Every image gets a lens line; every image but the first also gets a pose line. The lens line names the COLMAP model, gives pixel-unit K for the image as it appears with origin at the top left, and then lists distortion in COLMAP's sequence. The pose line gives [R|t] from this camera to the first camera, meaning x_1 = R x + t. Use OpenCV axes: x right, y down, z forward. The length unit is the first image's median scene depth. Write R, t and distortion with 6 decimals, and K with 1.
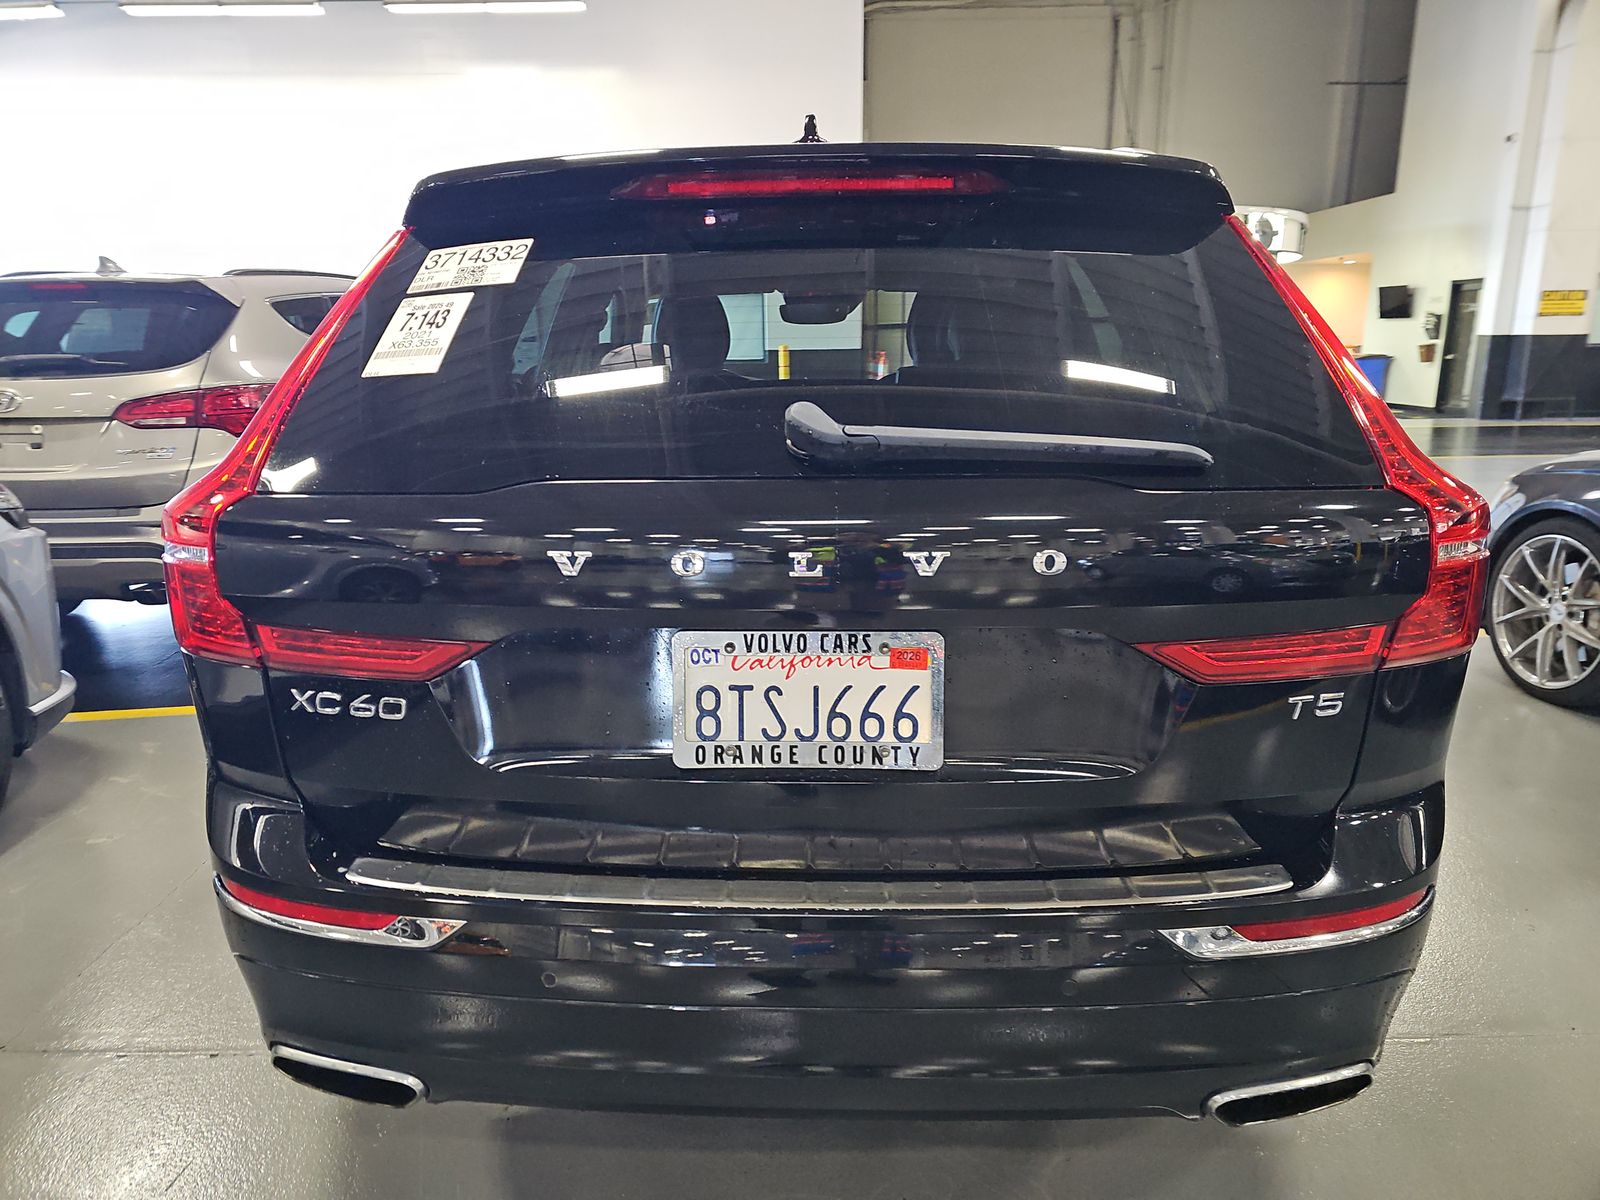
lens RADIAL K [[1054.3, 0, 800.0], [0, 1054.3, 600.0], [0, 0, 1]] dist [0.007330, 0.002667]
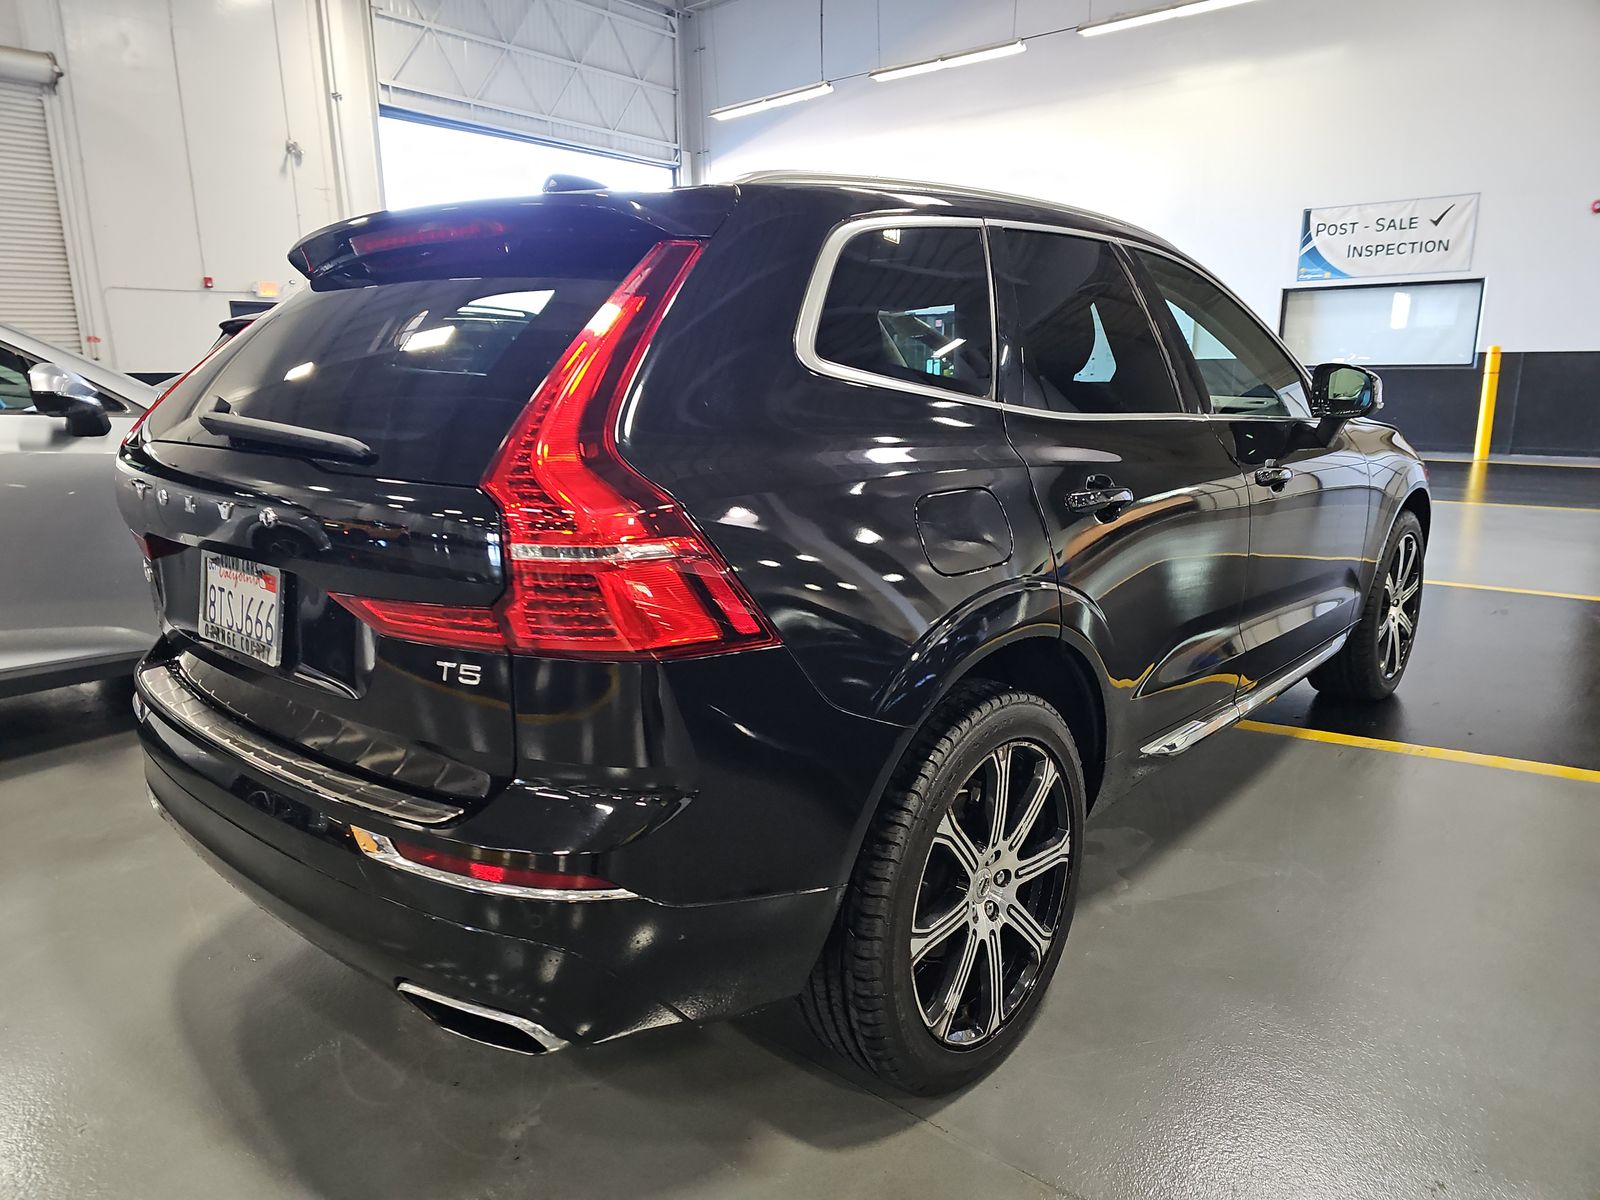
lens RADIAL K [[1042.4, 0, 800.0], [0, 1042.4, 600.0], [0, 0, 1]] dist [0.001570, 0.000414]
pose [[0.784725, 0.137695, -0.604357, 1.442372], [-0.138234, 0.989335, 0.045917, -0.080407], [0.604234, 0.047510, 0.795389, 0.322735]]
